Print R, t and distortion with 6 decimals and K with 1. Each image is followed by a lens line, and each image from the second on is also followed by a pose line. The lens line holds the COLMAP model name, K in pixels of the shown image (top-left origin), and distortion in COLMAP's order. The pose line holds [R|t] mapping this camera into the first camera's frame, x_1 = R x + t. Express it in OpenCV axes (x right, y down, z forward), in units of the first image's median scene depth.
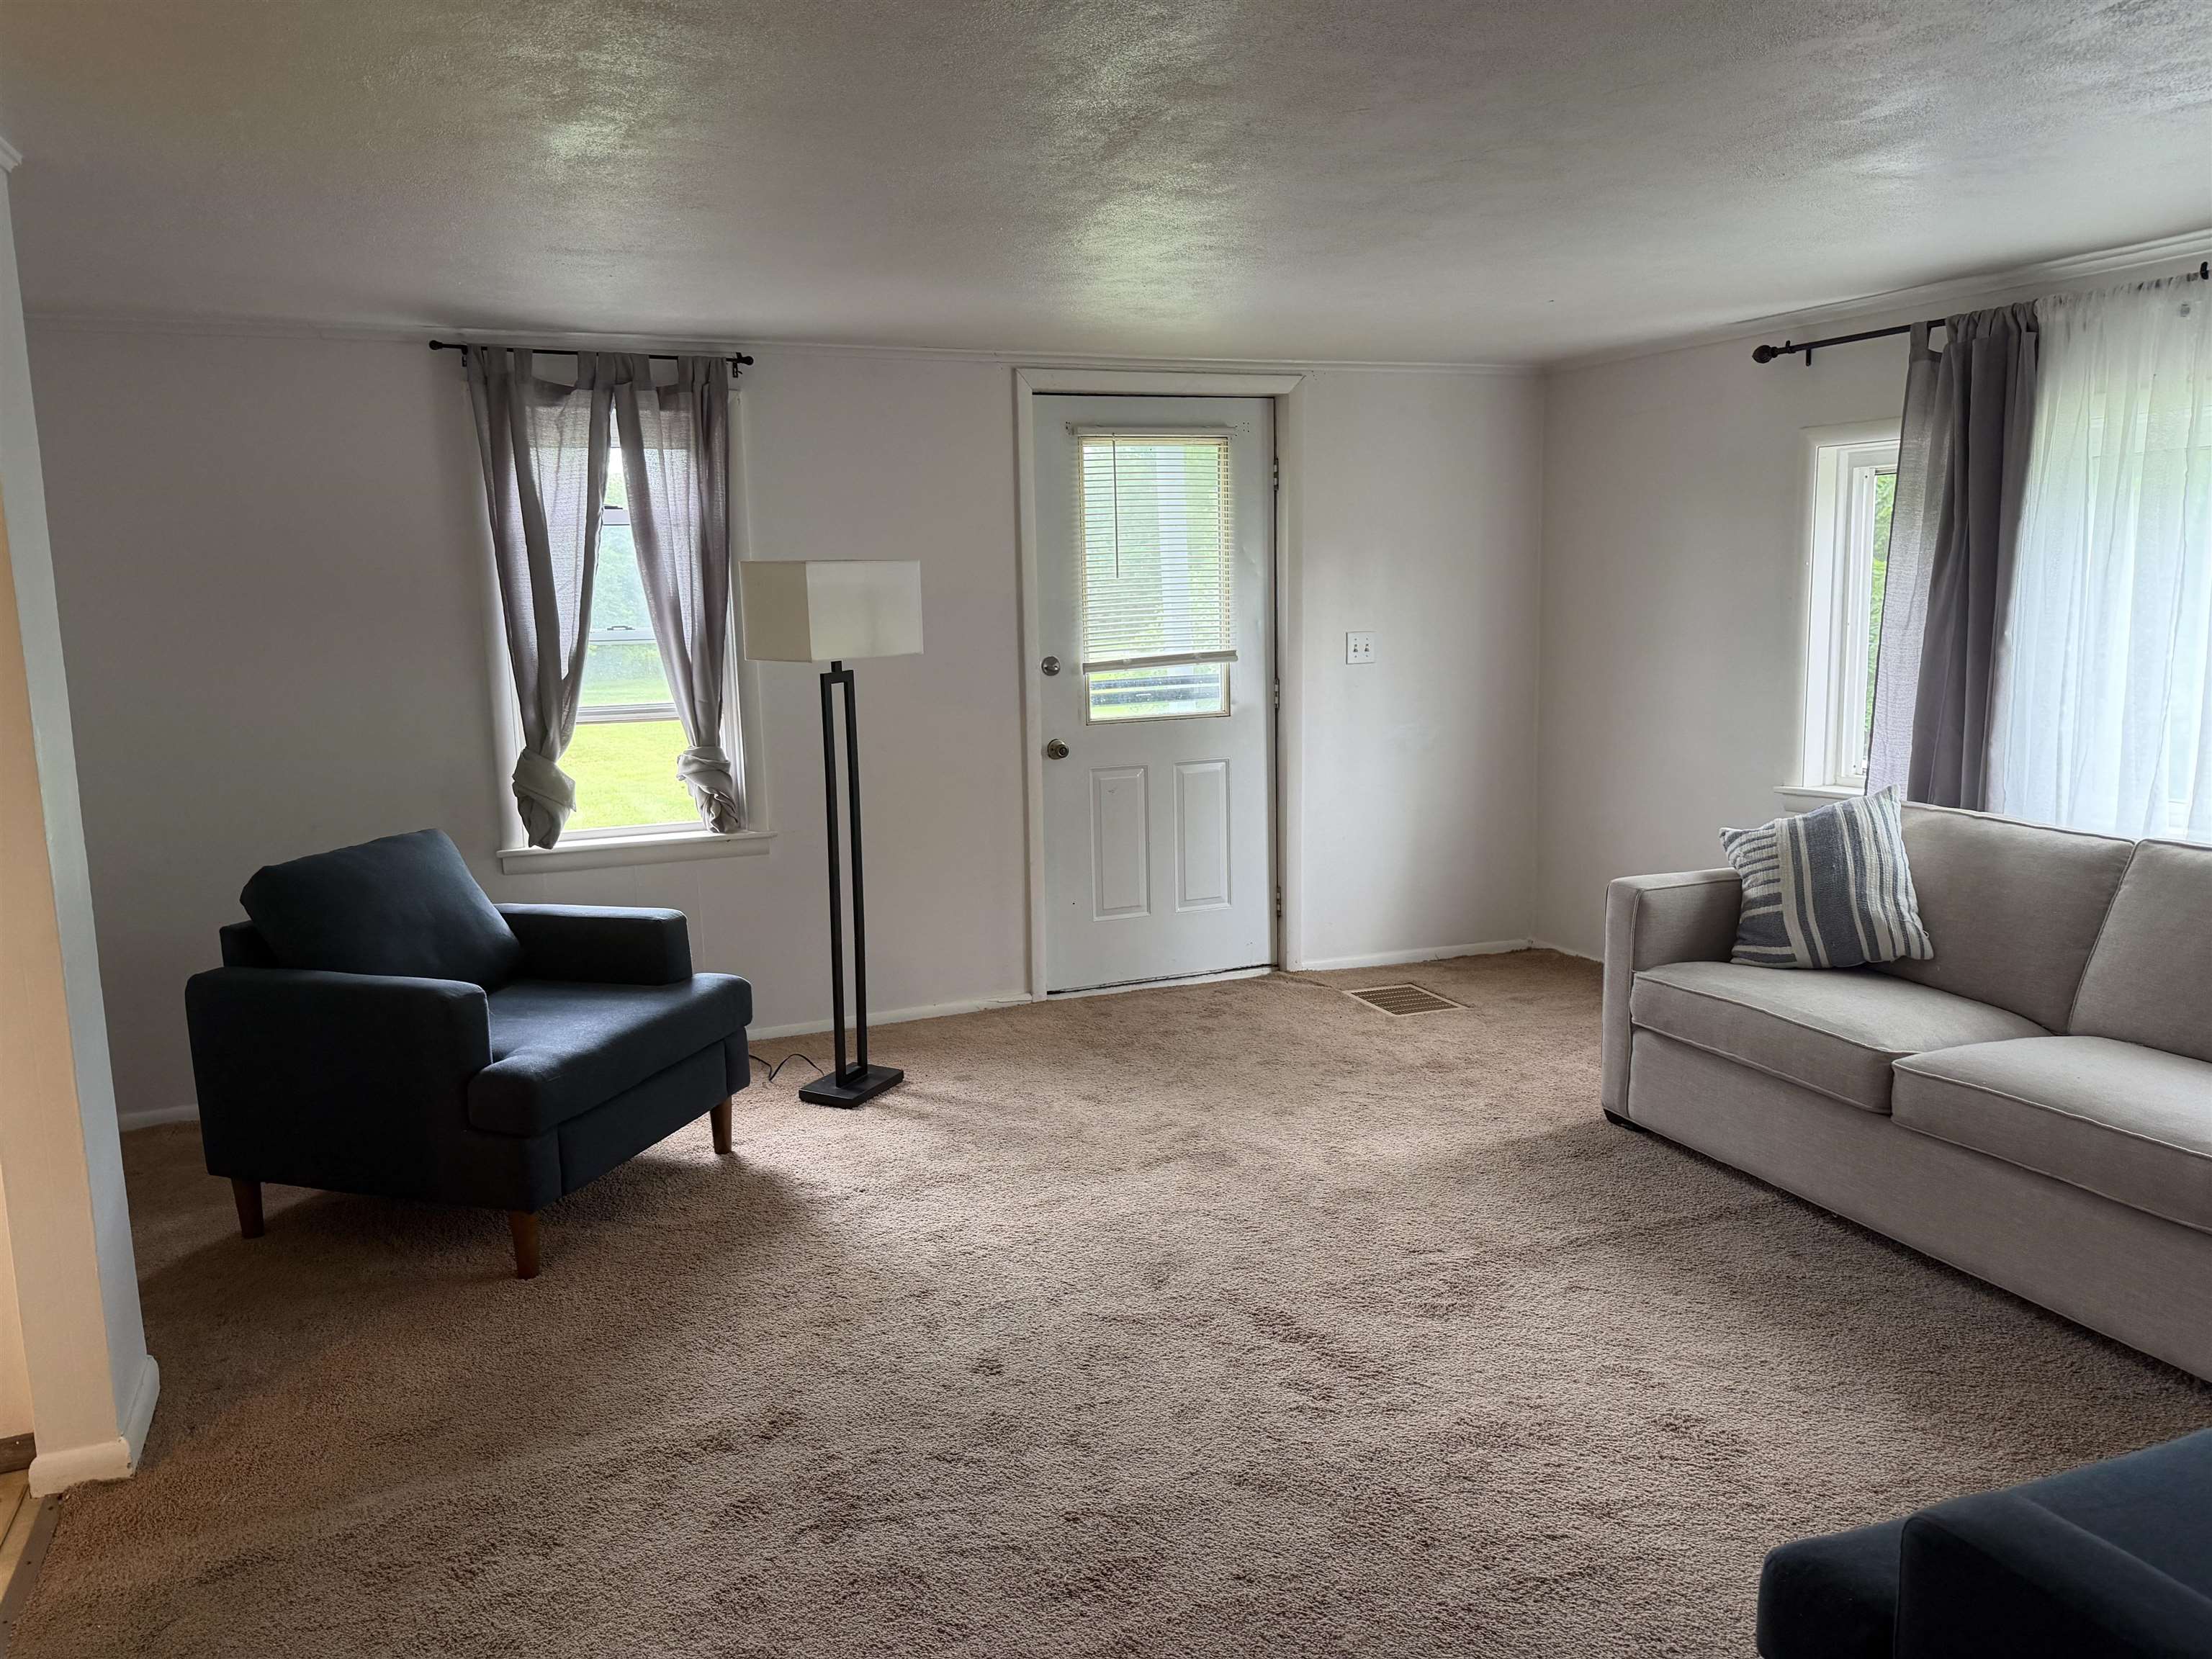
lens RADIAL K [[1547.4, 0, 1110.1], [0, 1547.4, 842.7], [0, 0, 1]] dist [0.079242, -0.093610]
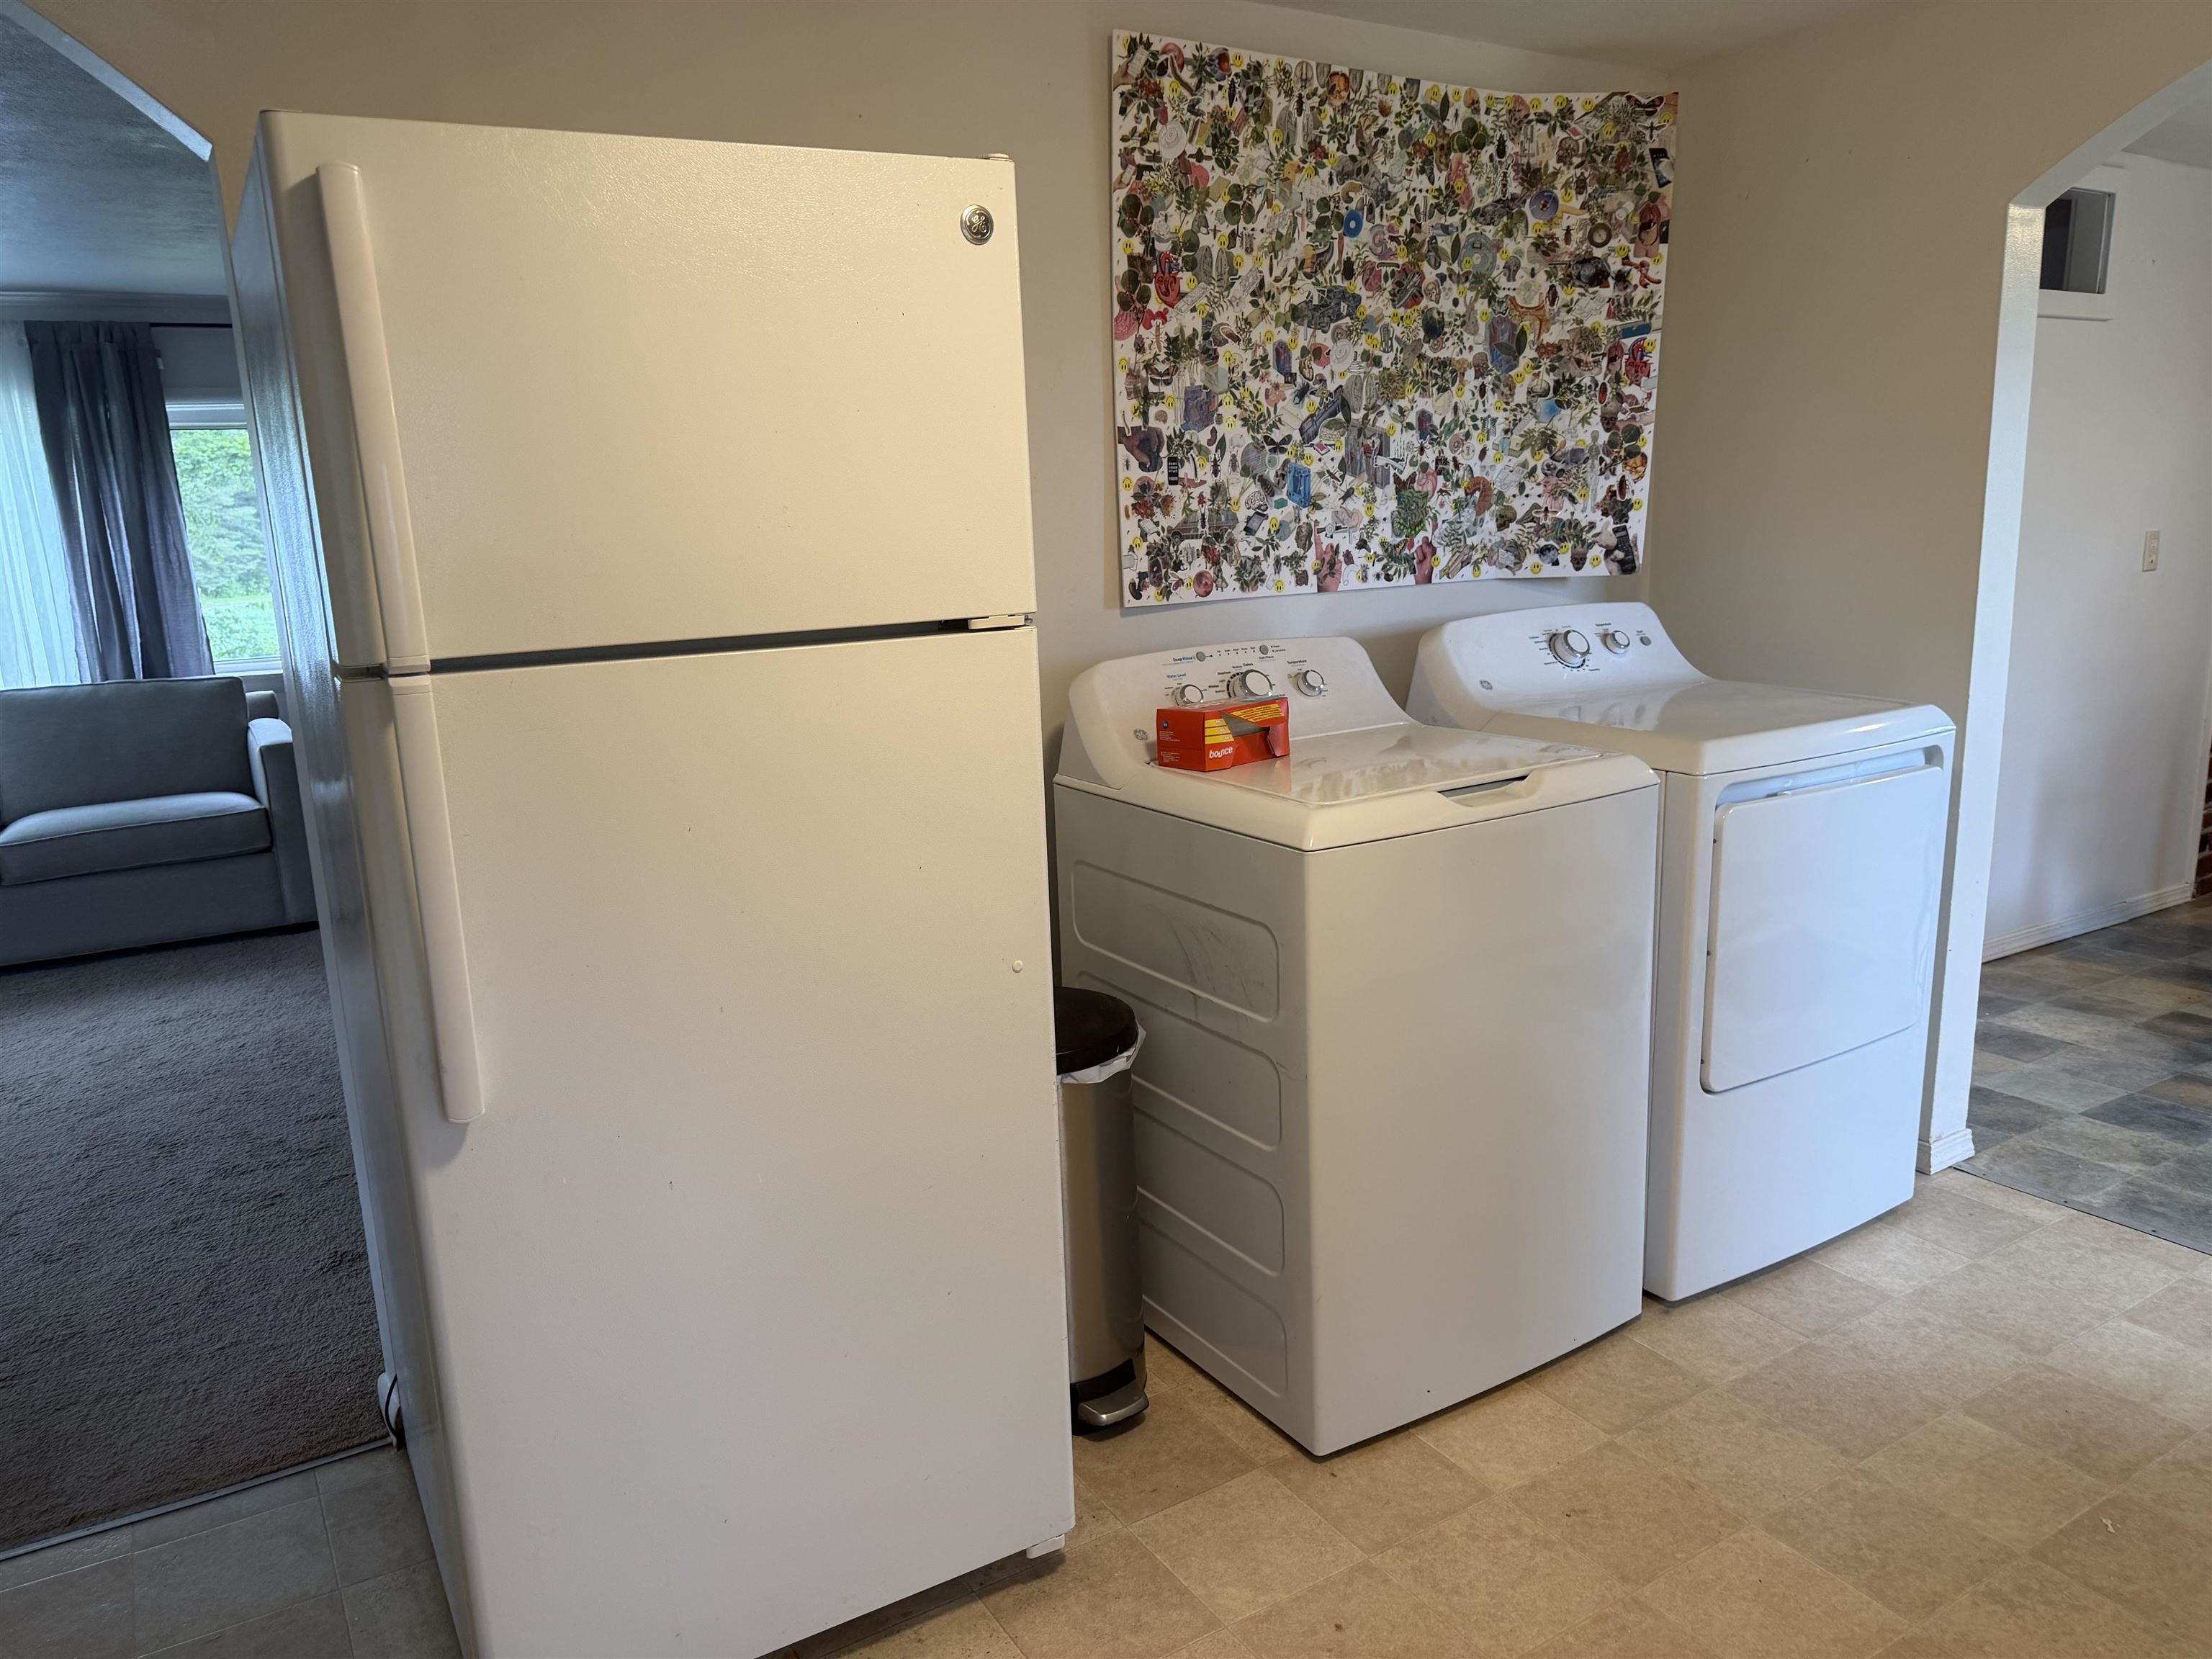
lens RADIAL K [[1547.4, 0, 1110.1], [0, 1547.4, 842.7], [0, 0, 1]] dist [0.079242, -0.093610]
pose [[-0.147699, -0.190433, 0.970526, -0.877129], [0.191723, 0.957162, 0.216988, 0.015017], [-0.970272, 0.218121, -0.104861, 0.107478]]
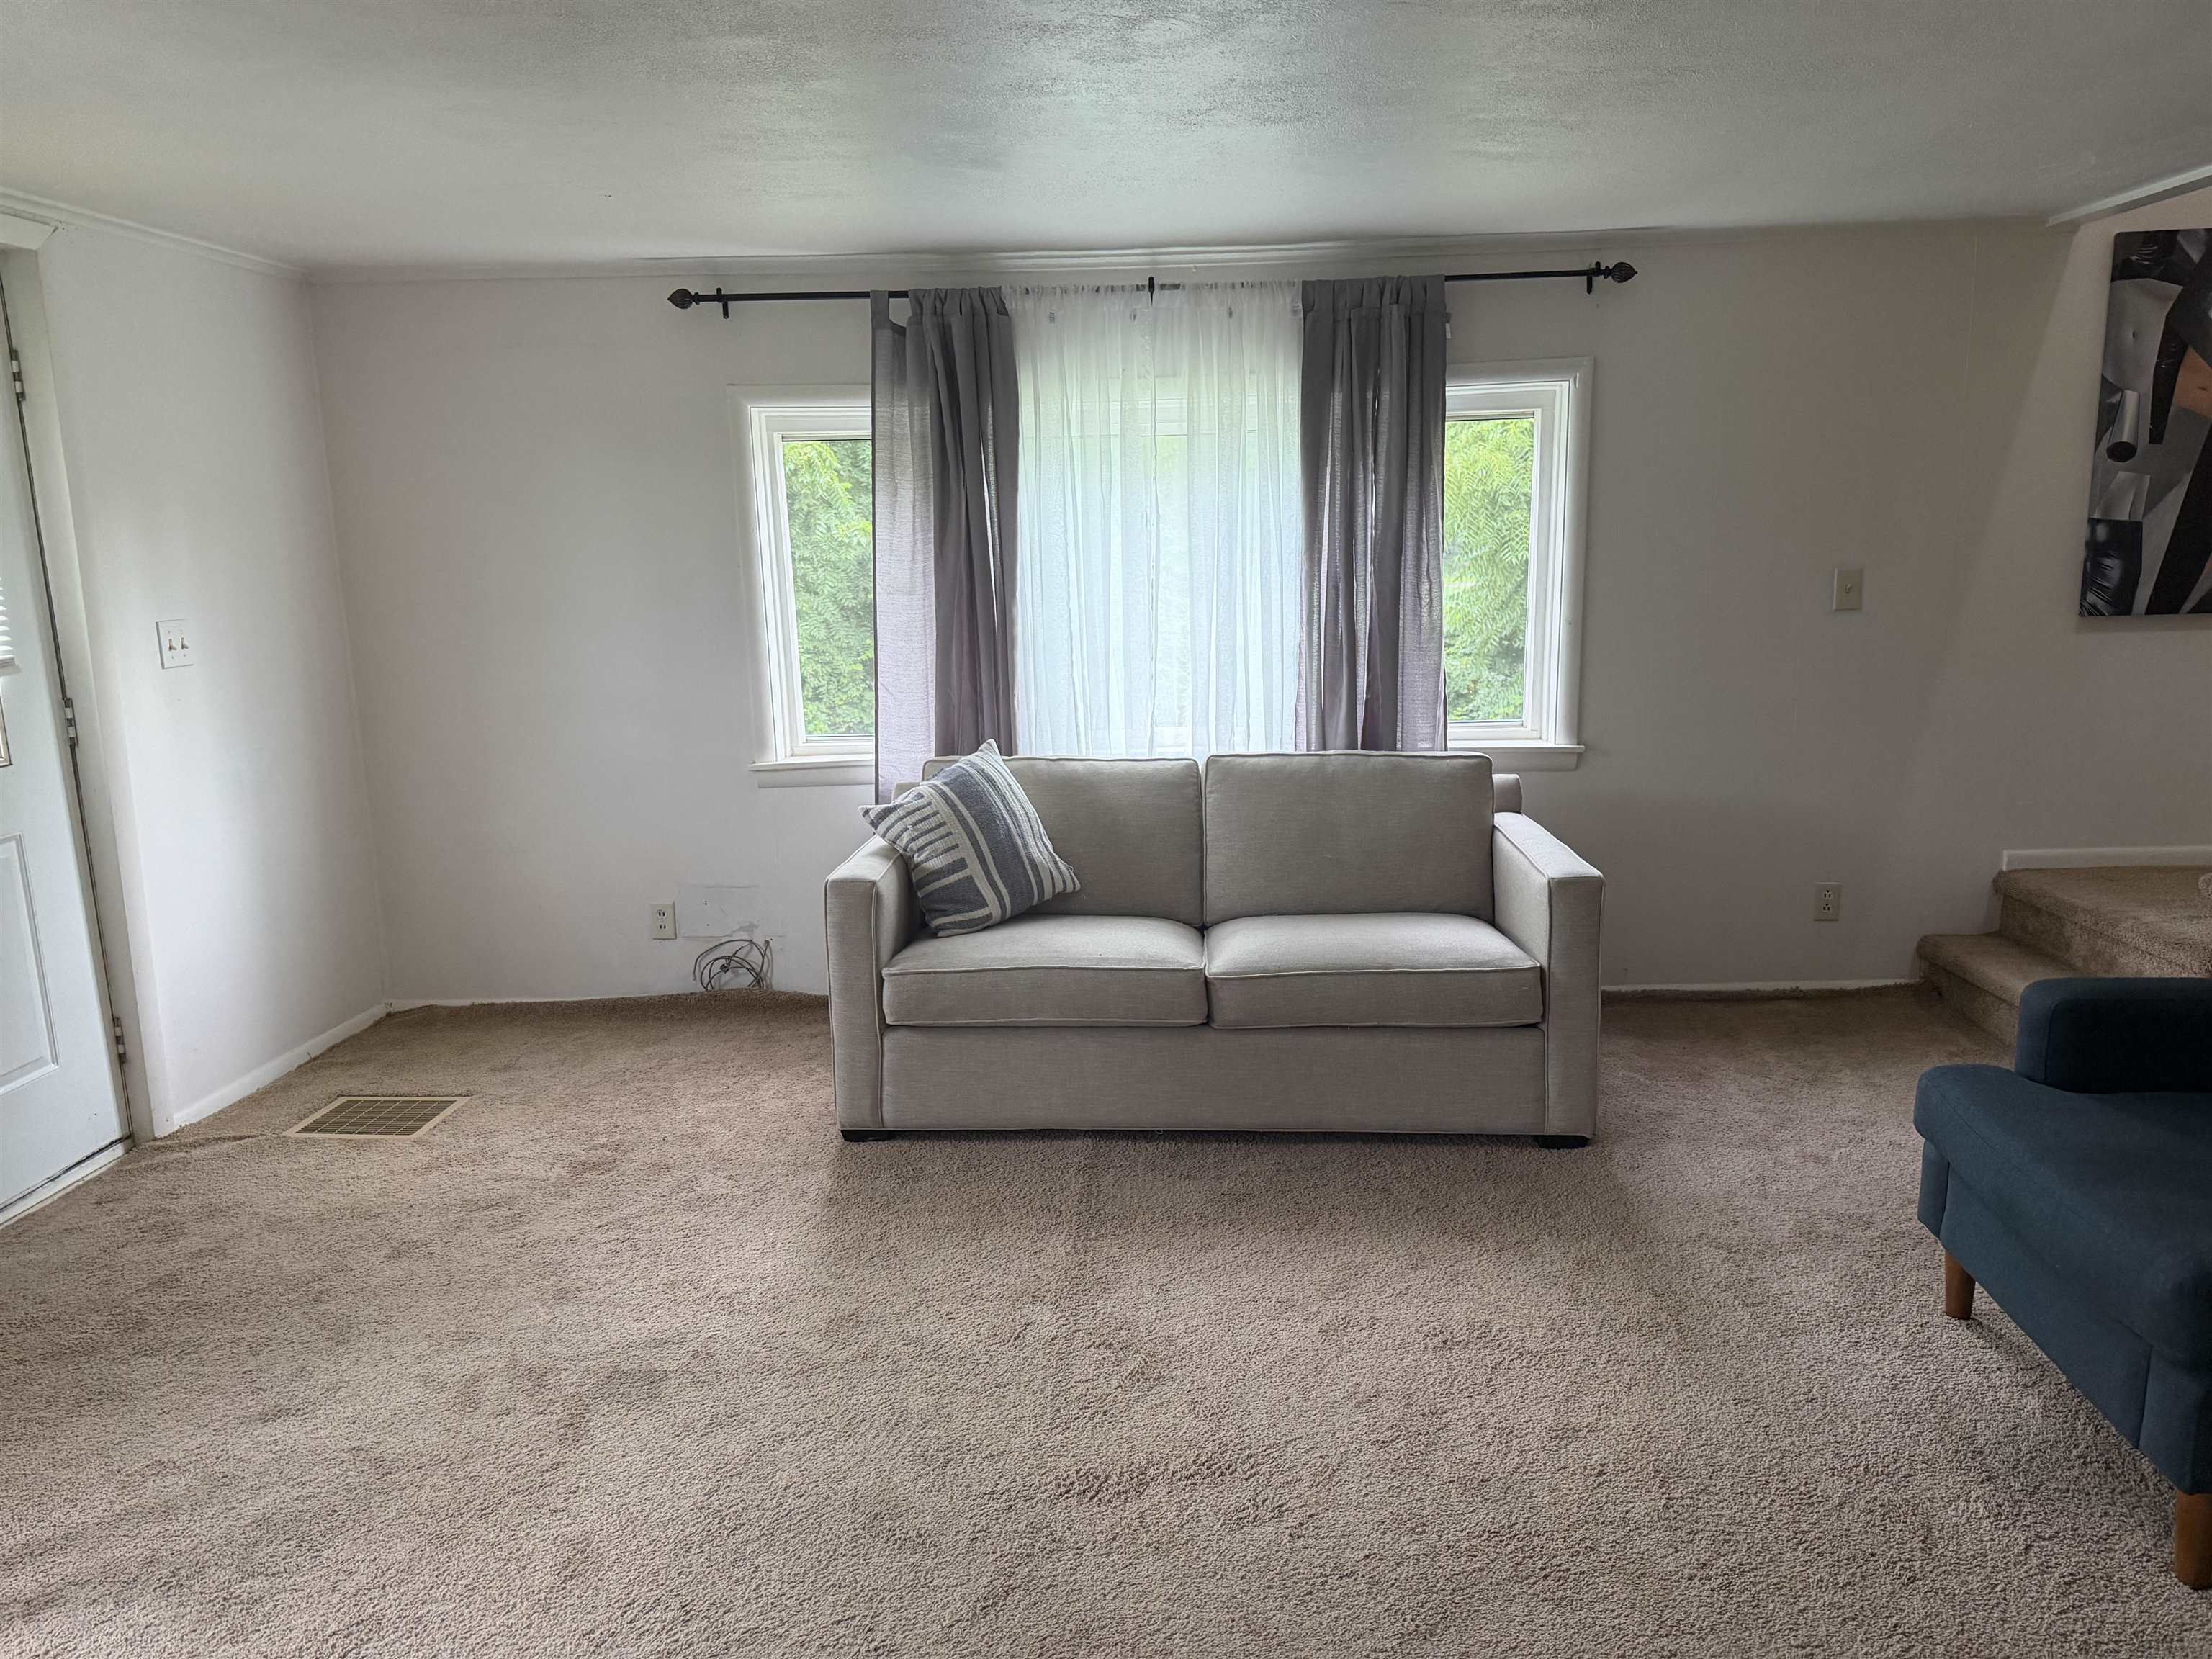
lens RADIAL K [[1547.4, 0, 1110.1], [0, 1547.4, 842.7], [0, 0, 1]] dist [0.079242, -0.093610]
pose [[0.432712, -0.167876, 0.885764, -0.388062], [0.160720, 0.981135, 0.107437, -0.065235], [-0.887090, 0.095871, 0.451530, 0.449919]]
